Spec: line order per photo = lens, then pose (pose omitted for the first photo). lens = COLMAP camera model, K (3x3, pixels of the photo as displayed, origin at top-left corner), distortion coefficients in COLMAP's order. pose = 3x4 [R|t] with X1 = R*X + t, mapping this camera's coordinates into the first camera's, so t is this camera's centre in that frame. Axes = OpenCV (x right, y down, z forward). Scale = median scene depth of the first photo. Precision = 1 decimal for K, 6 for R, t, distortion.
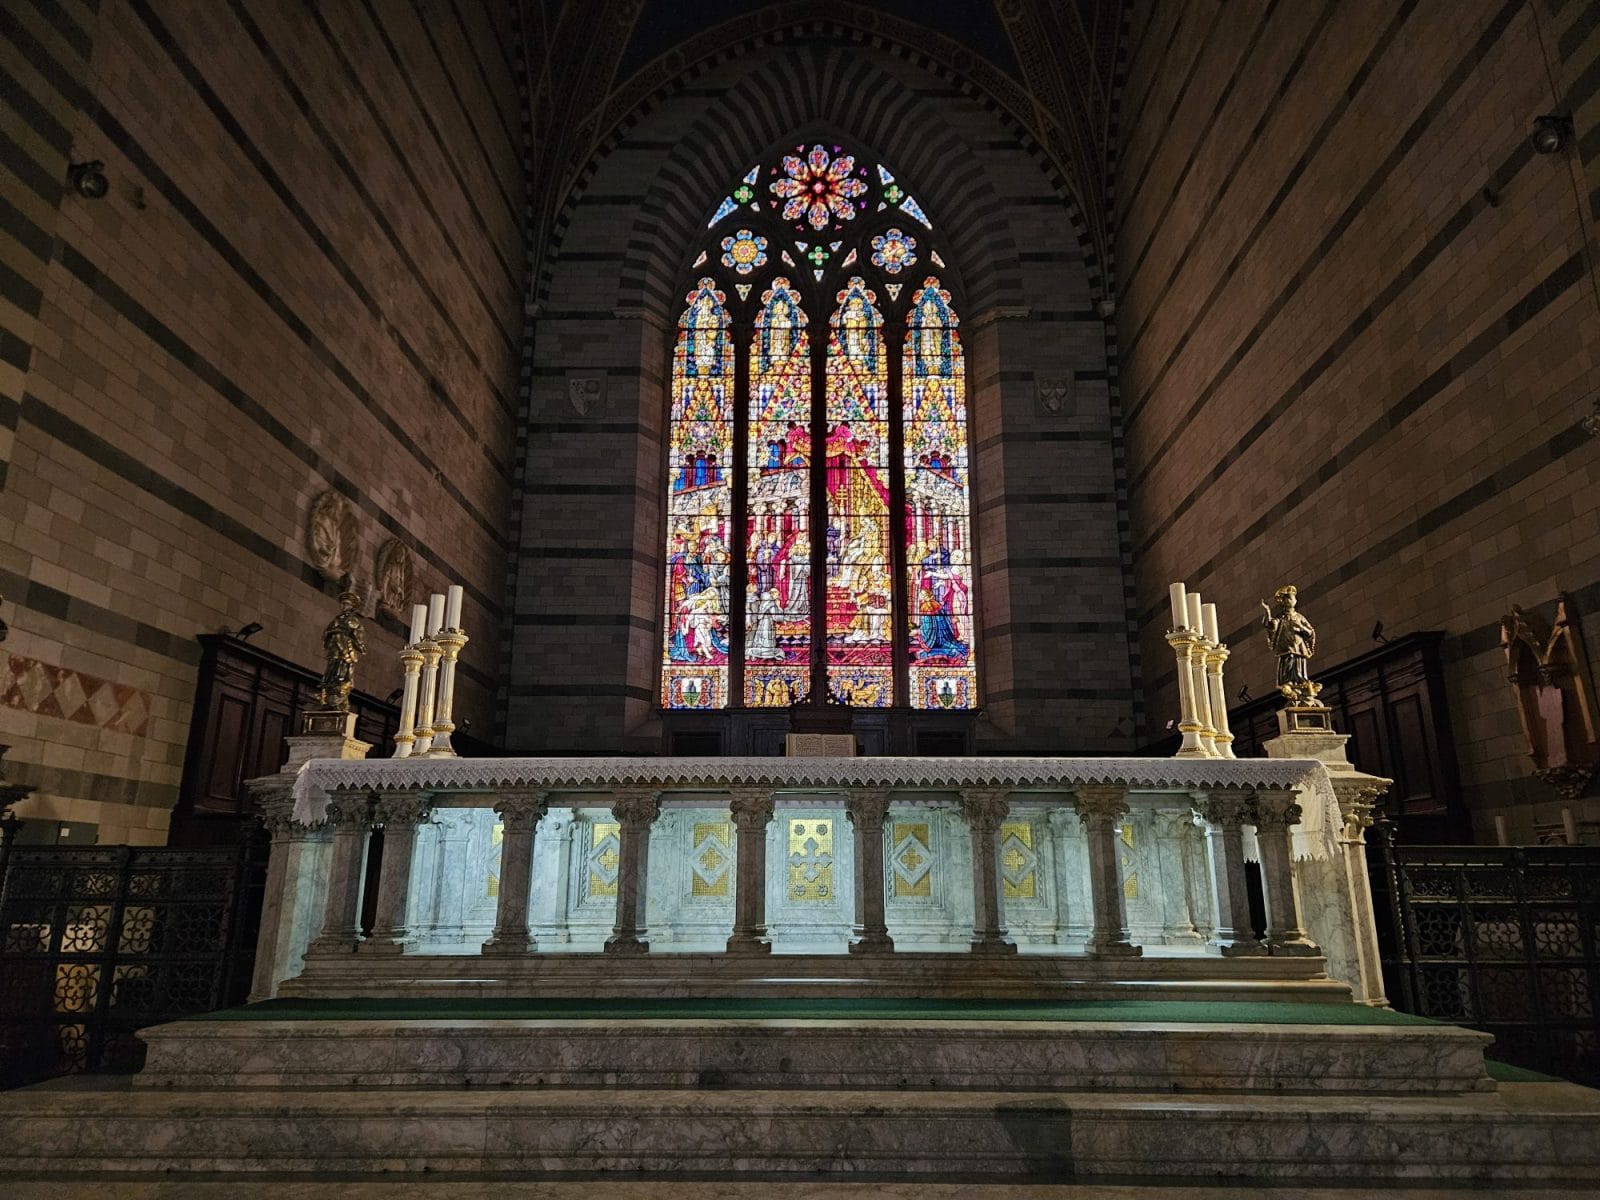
lens RADIAL K [[1055.6, 0, 805.3], [0, 1055.6, 586.5], [0, 0, 1]] dist [0.080780, -0.057316]
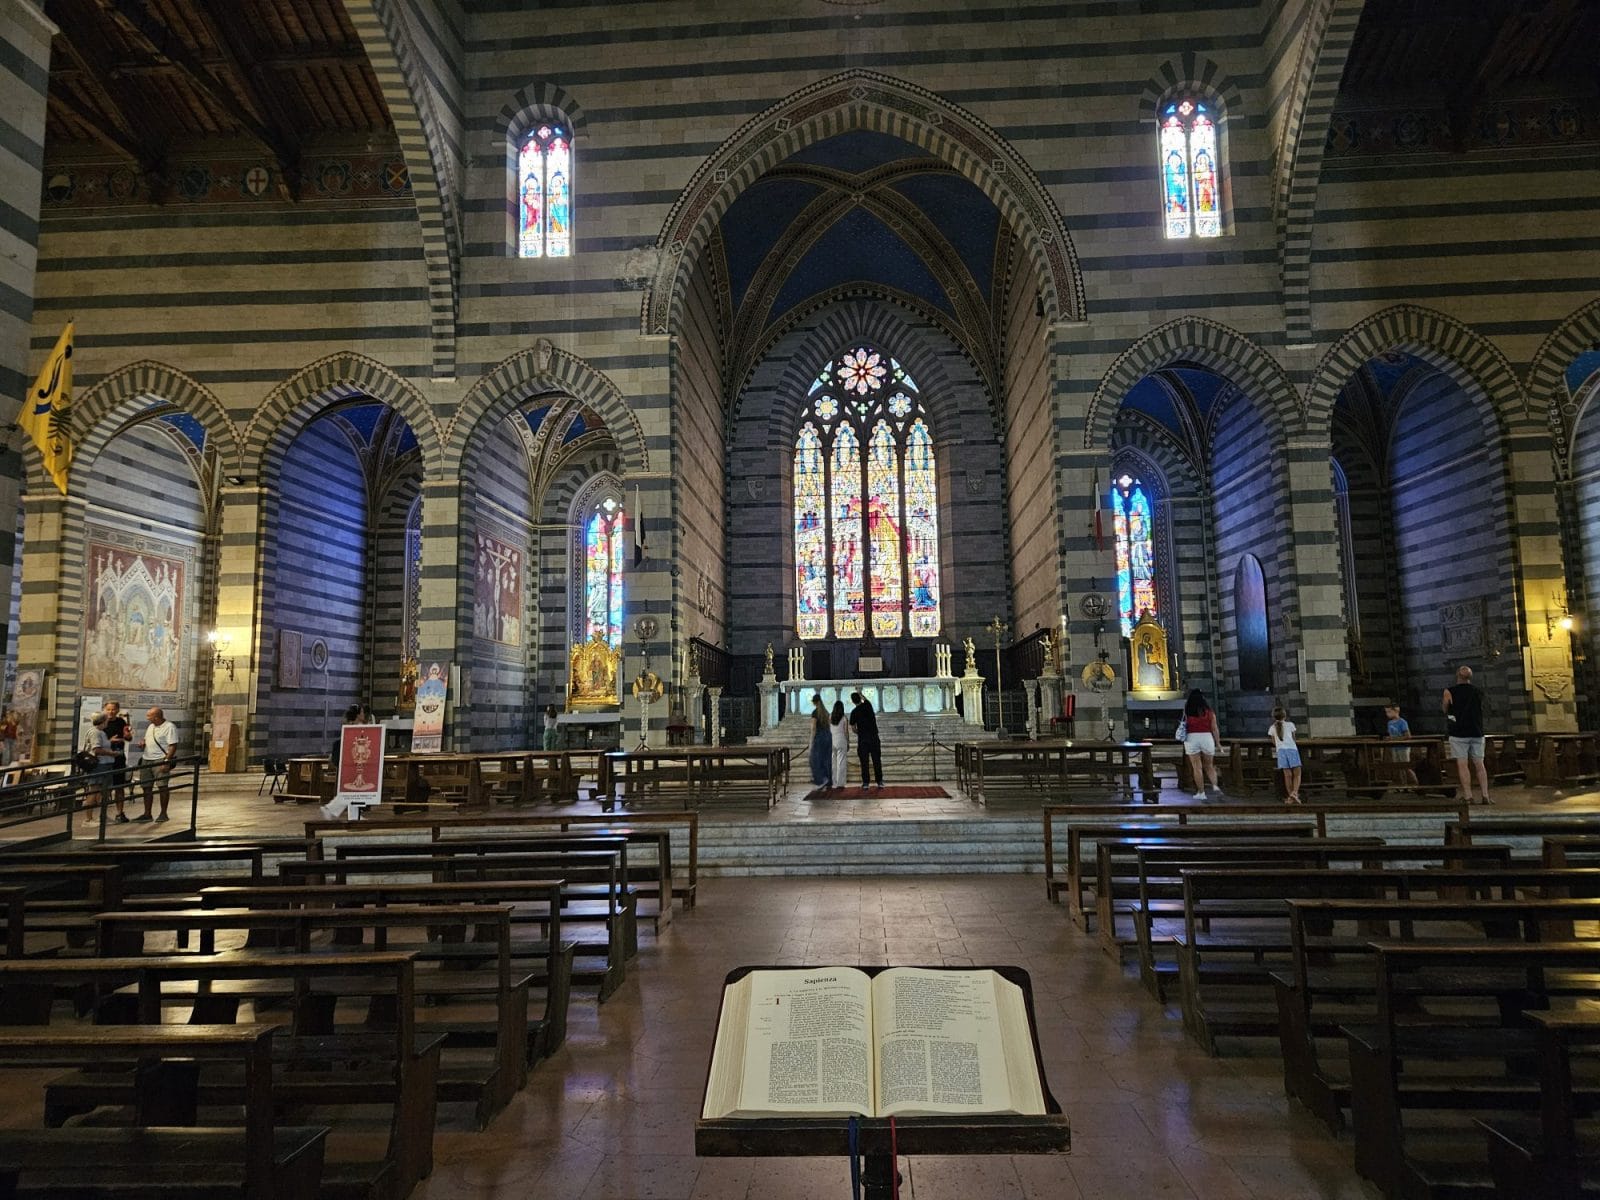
lens RADIAL K [[1055.6, 0, 805.3], [0, 1055.6, 586.5], [0, 0, 1]] dist [0.080780, -0.057316]
pose [[0.998640, -0.027001, -0.044605, -0.016915], [0.033154, 0.989089, 0.143542, -0.279326], [0.040242, -0.144826, 0.988638, -1.097736]]
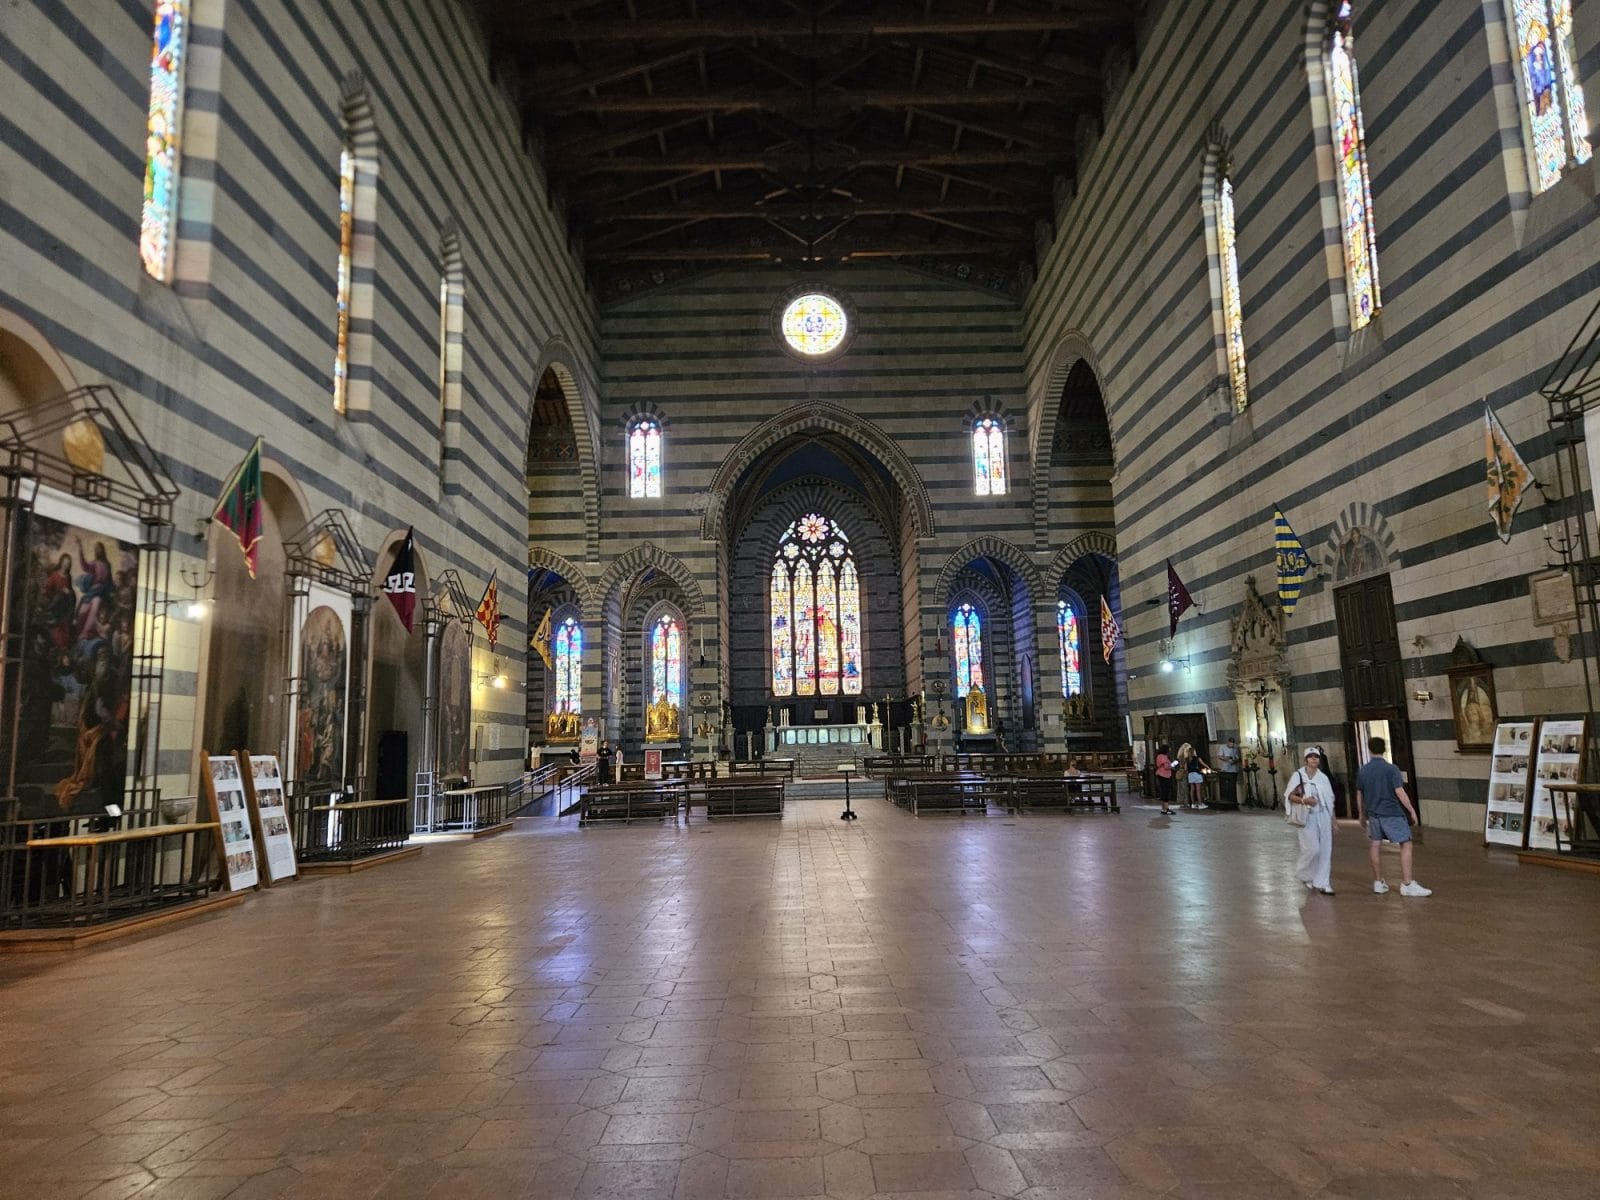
lens RADIAL K [[1055.6, 0, 805.3], [0, 1055.6, 586.5], [0, 0, 1]] dist [0.080780, -0.057316]
pose [[0.999455, -0.024633, 0.021982, -0.091771], [0.021704, 0.991950, 0.124758, -0.634953], [-0.024878, -0.124213, 0.991944, -2.329612]]
